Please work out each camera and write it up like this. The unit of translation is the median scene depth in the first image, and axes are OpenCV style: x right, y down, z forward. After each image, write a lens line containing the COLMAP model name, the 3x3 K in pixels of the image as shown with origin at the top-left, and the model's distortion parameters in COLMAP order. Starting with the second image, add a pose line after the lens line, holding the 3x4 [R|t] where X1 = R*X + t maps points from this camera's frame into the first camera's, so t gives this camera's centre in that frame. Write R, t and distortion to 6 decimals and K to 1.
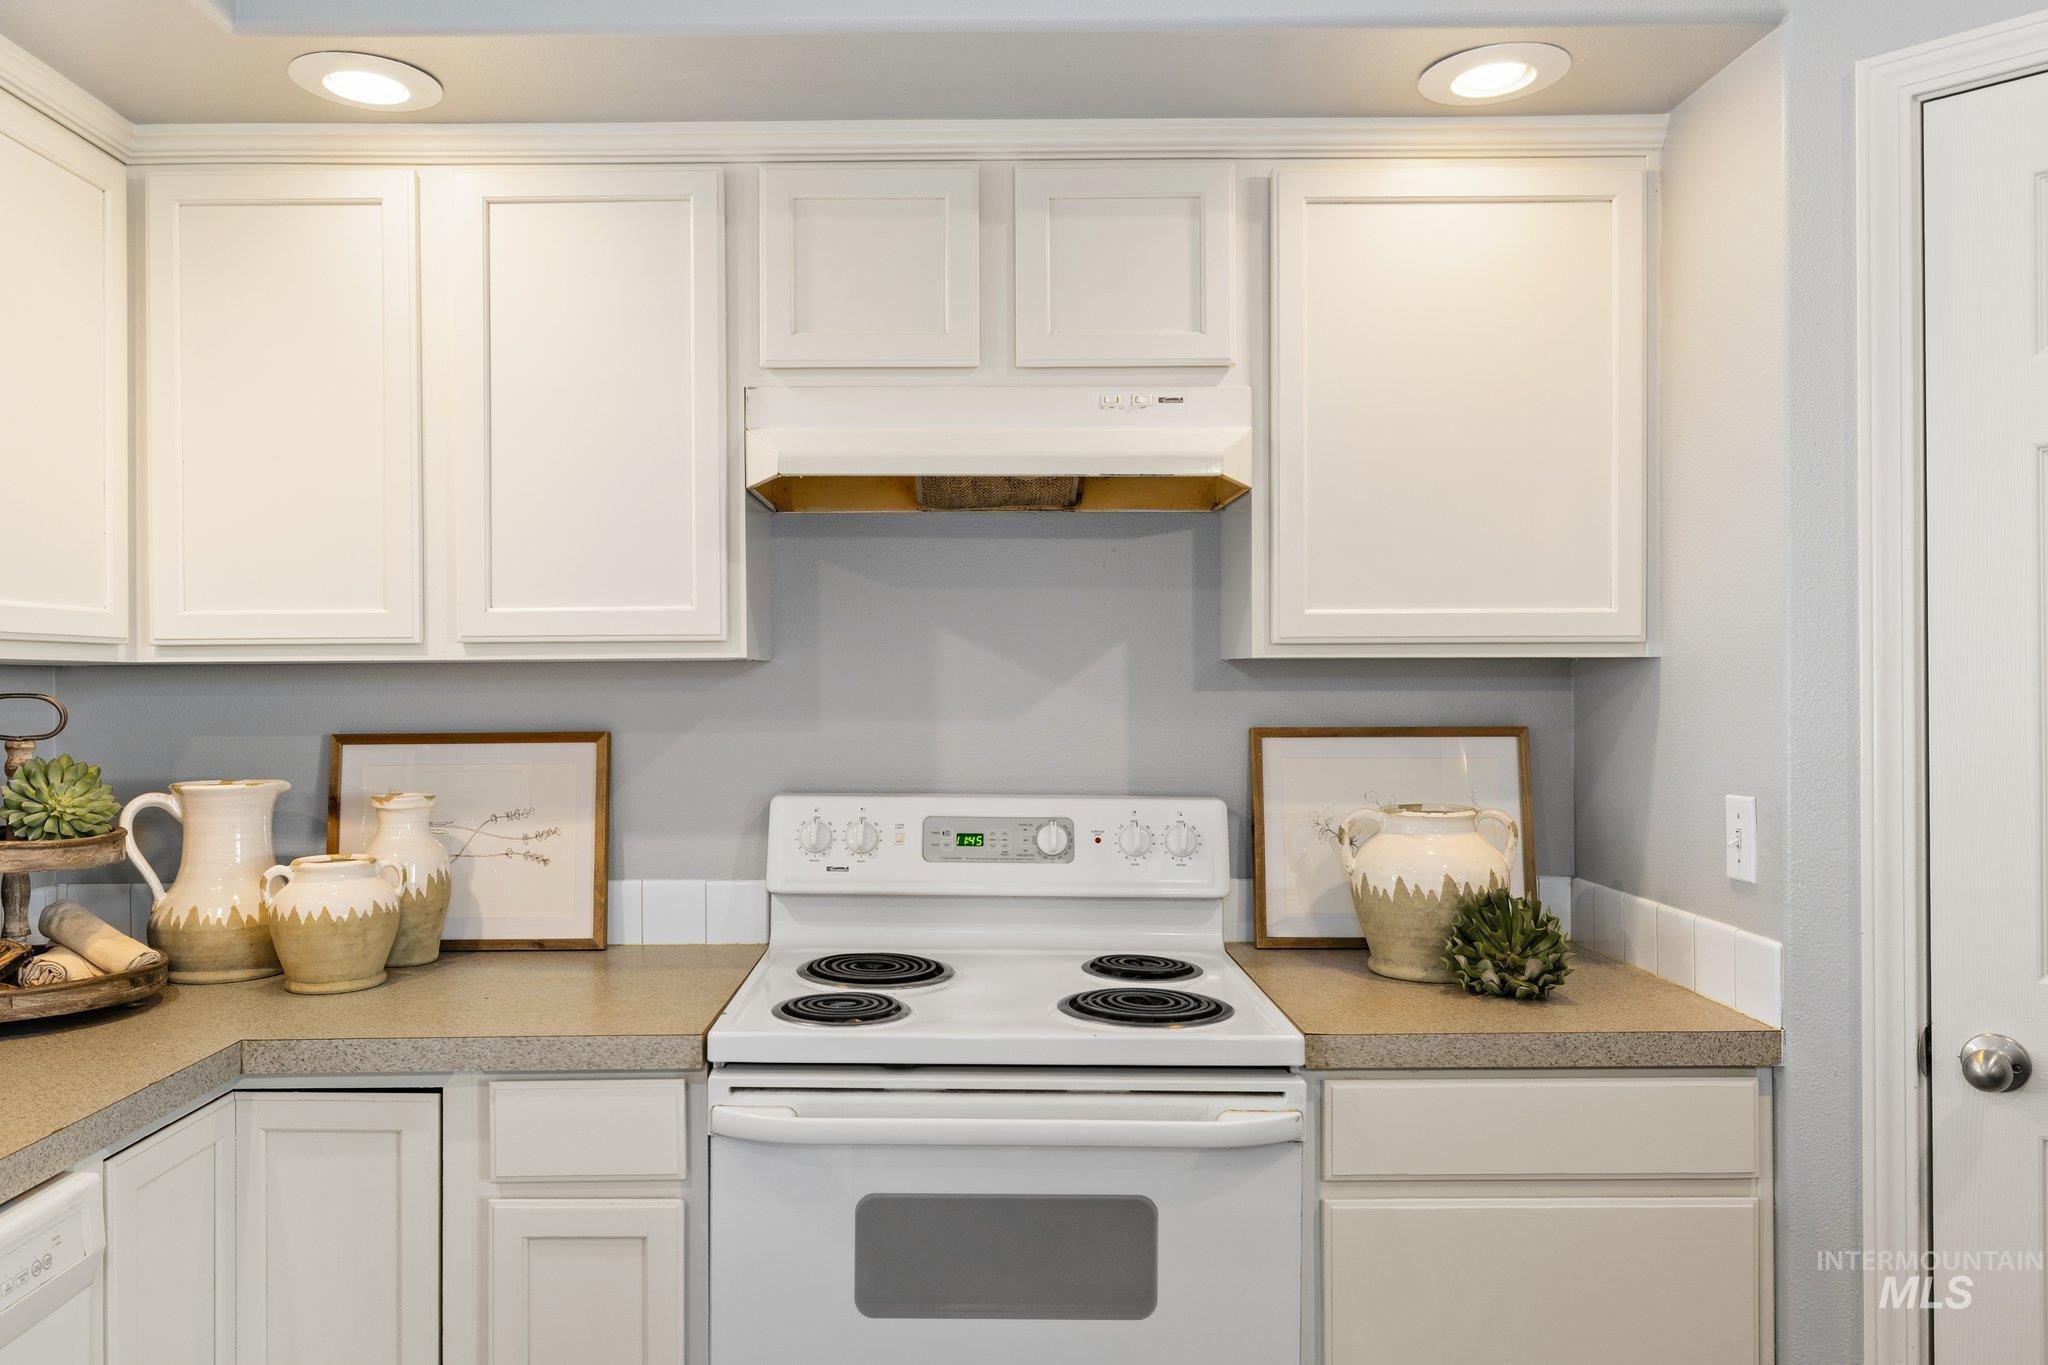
lens RADIAL K [[1427.0, 0, 971.1], [0, 1427.0, 680.7], [0, 0, 1]] dist [-0.002281, 0.001072]
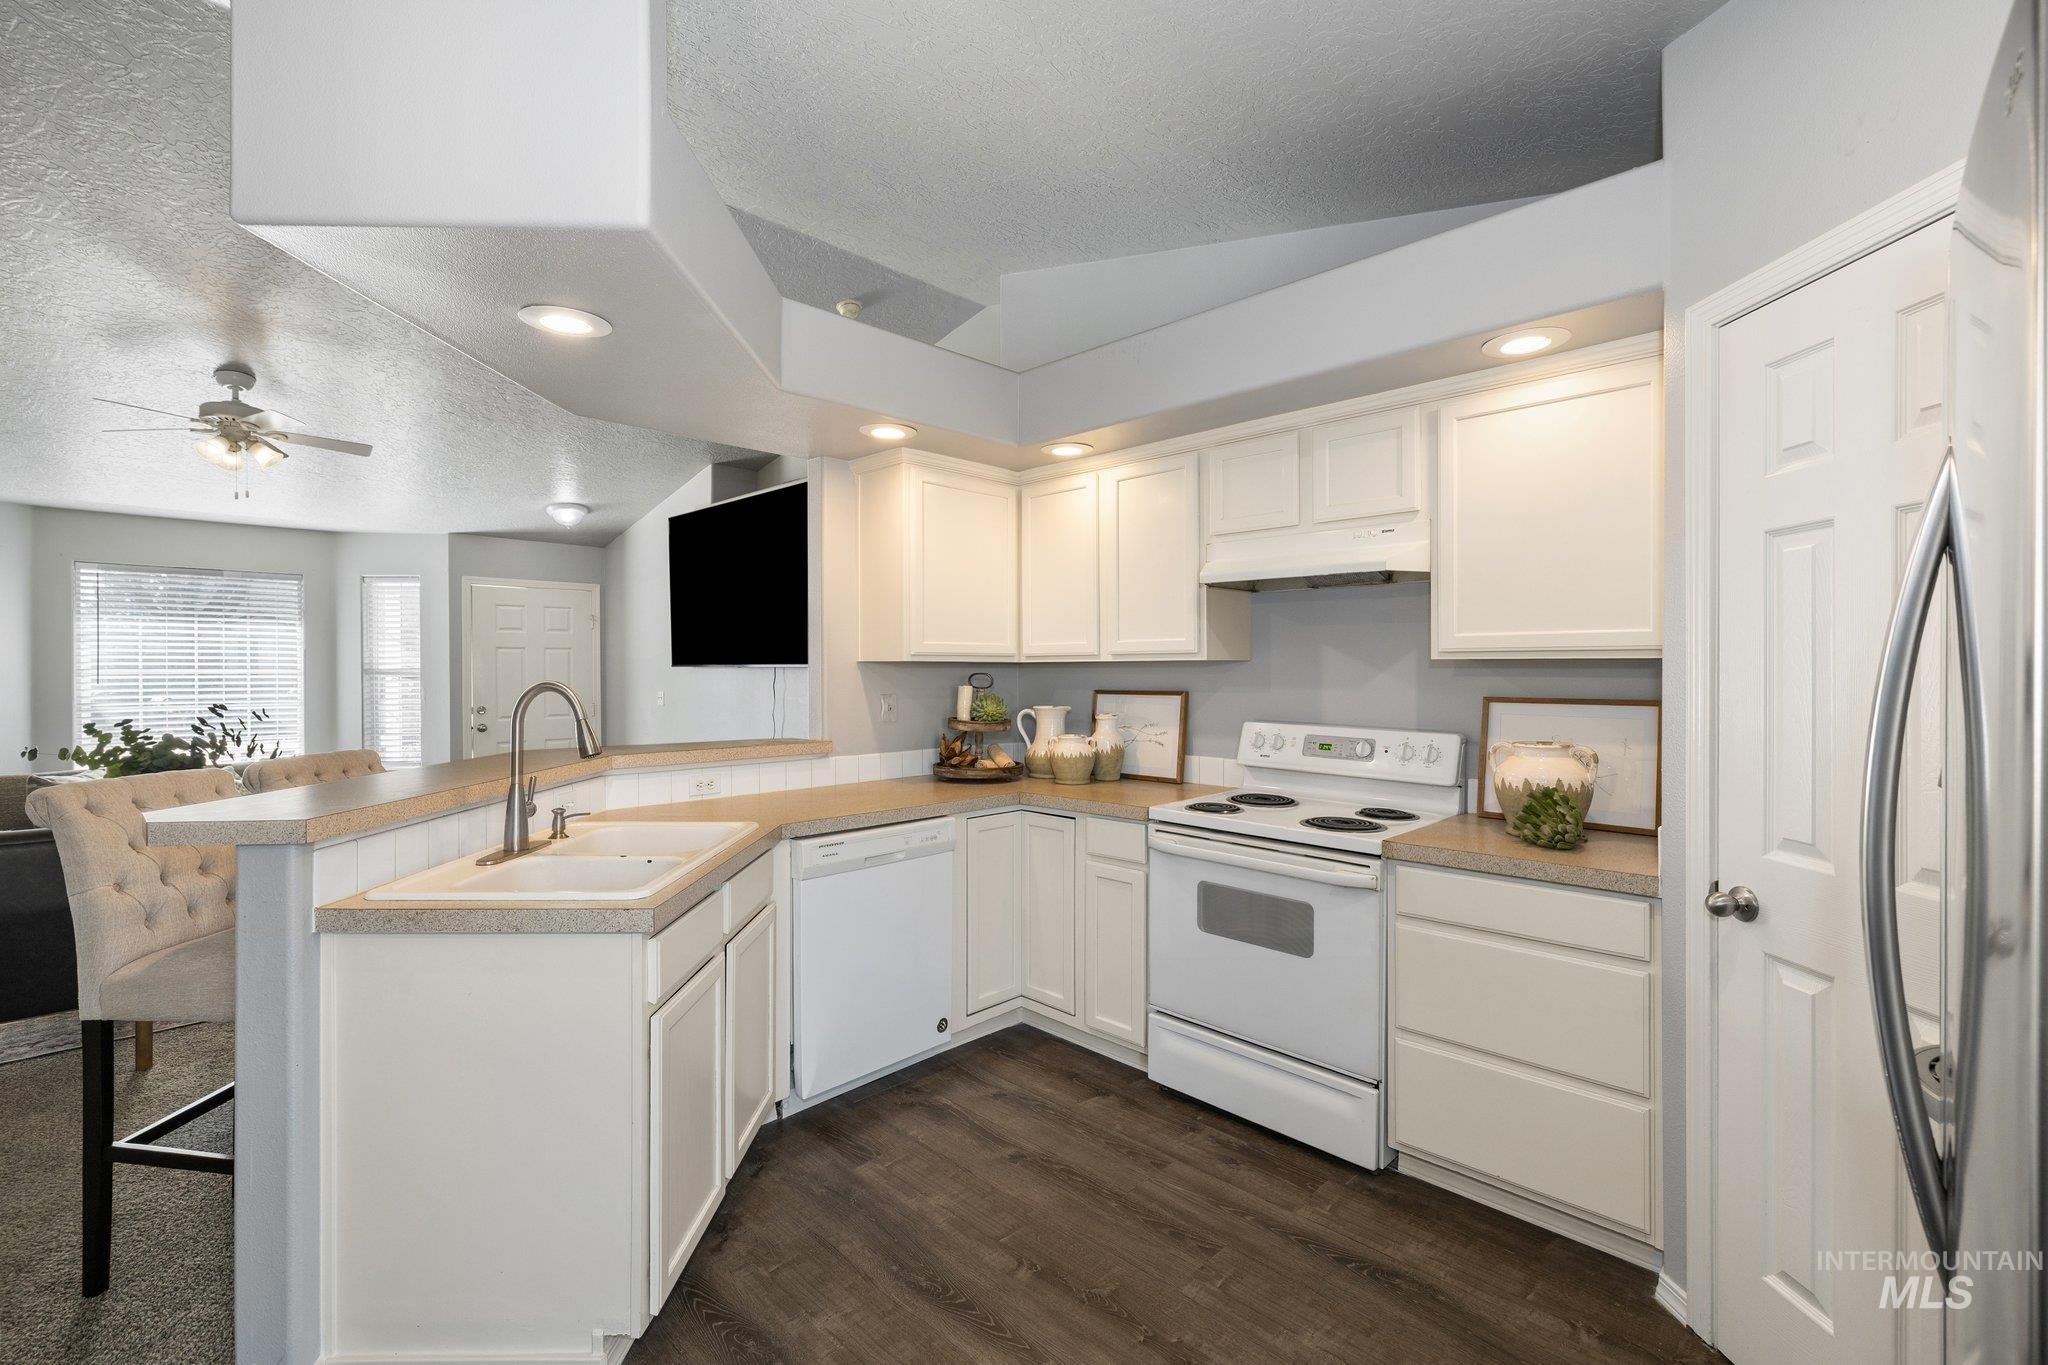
lens RADIAL K [[894.3, 0, 1022.0], [0, 894.3, 673.1], [0, 0, 1]] dist [-0.000568, 0.000055]
pose [[0.712606, 0.007733, -0.701522, 0.654140], [-0.001954, 0.999957, 0.009037, -0.007155], [0.701562, -0.005069, 0.712591, -0.256871]]
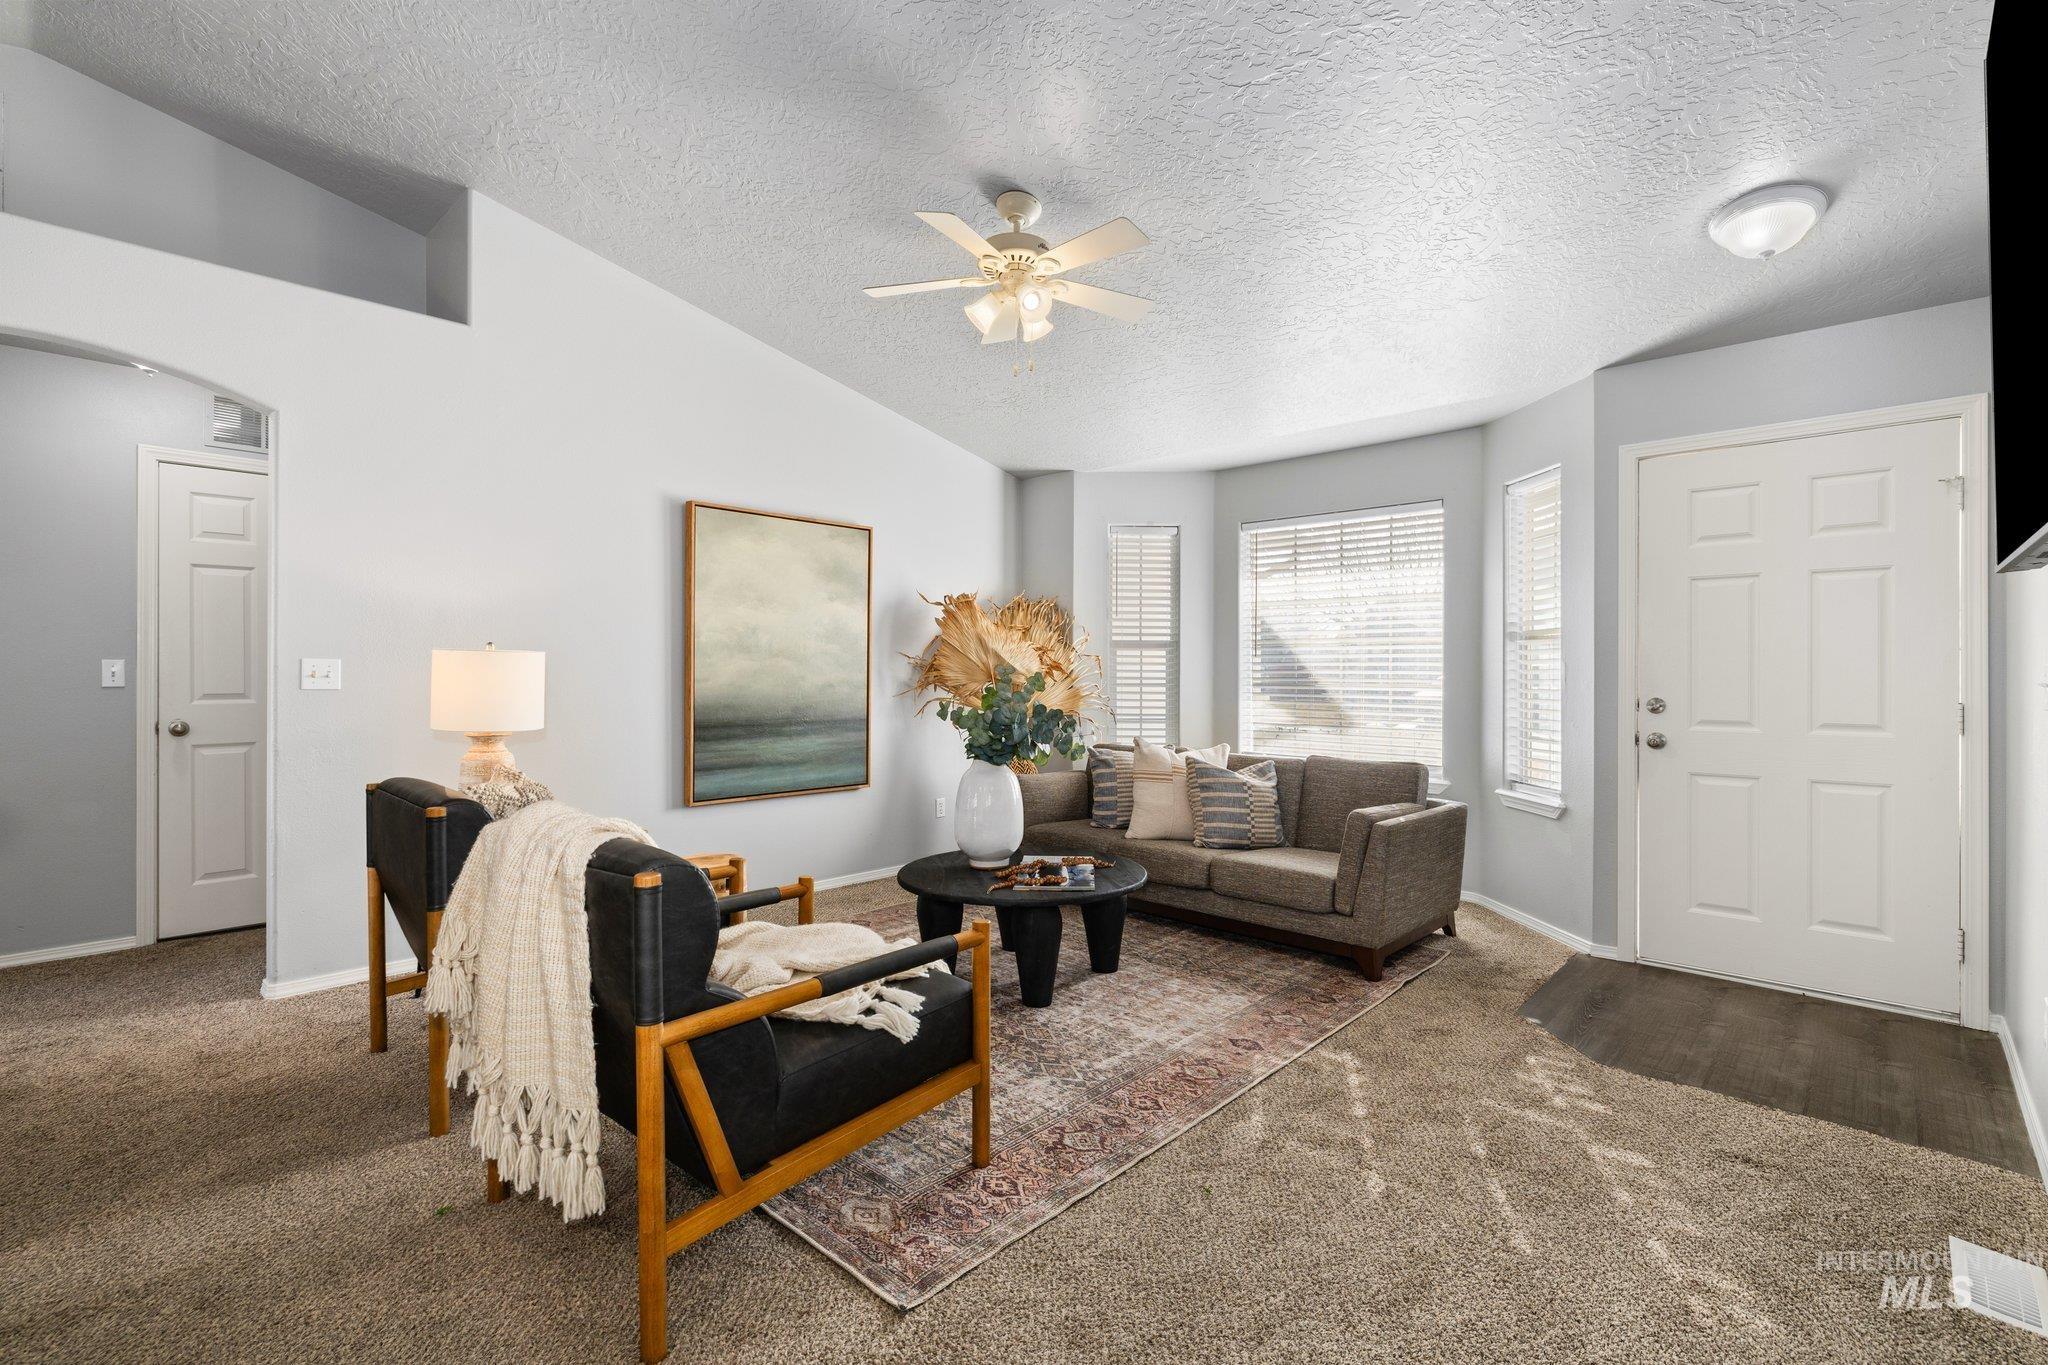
lens RADIAL K [[913.3, 0, 1018.3], [0, 913.3, 694.8], [0, 0, 1]] dist [-0.001758, -0.000169]
pose [[-0.683172, 0.021504, -0.729941, -1.033312], [-0.000003, 0.999566, 0.029450, 0.092872], [0.730257, 0.020122, -0.682876, 1.003410]]
